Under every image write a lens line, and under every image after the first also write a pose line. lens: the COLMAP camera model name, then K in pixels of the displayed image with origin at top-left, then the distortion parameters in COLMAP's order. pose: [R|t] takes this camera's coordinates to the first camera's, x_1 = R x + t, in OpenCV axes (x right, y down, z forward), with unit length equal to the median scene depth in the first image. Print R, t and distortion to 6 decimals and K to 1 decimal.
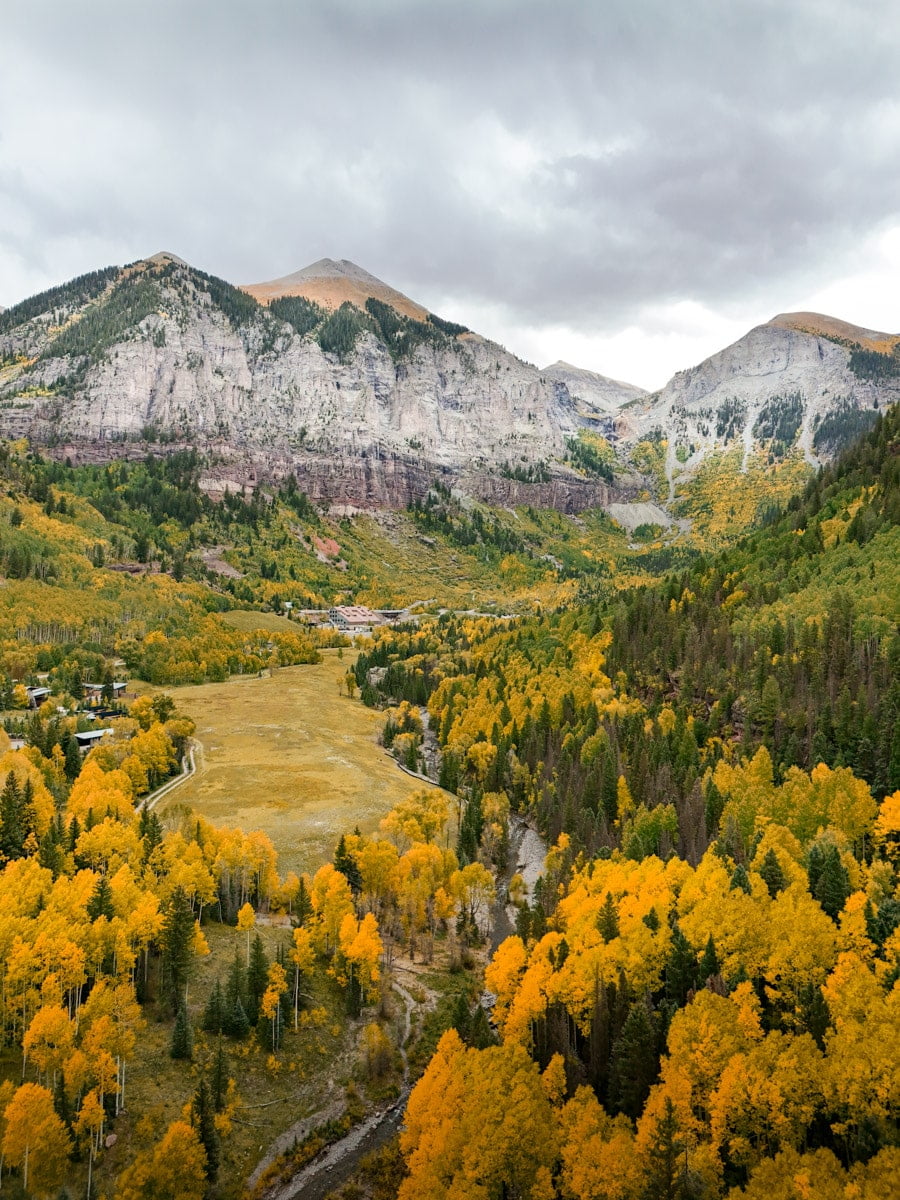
lens RADIAL K [[558.7, 0, 450.0], [0, 558.7, 600.0], [0, 0, 1]] dist [0.001569, -0.000026]
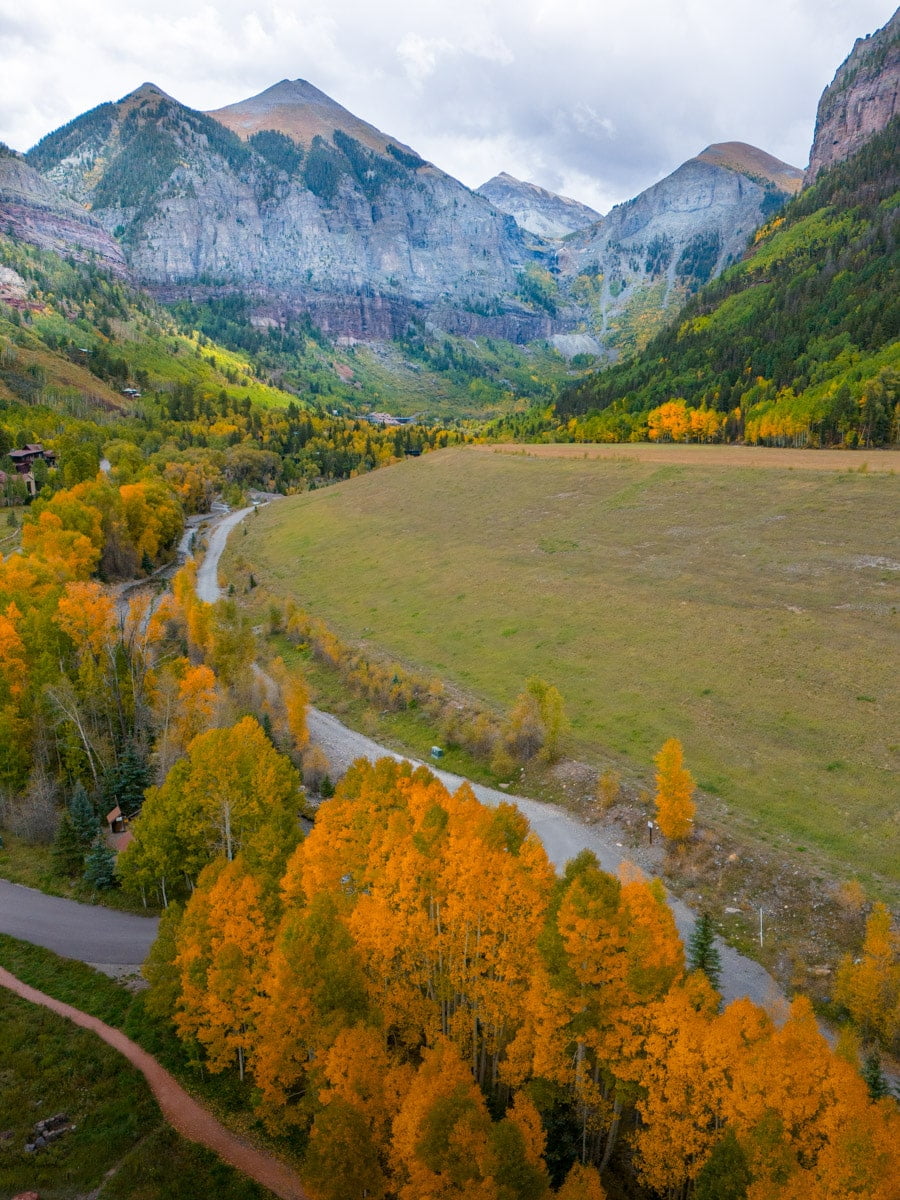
lens RADIAL K [[846.1, 0, 450.0], [0, 846.1, 600.0], [0, 0, 1]] dist [0.002333, 0.000412]
pose [[0.986649, -0.036930, 0.158616, -0.246727], [0.010513, 0.986362, 0.164253, 0.088568], [-0.162519, -0.160393, 0.973582, -0.843573]]
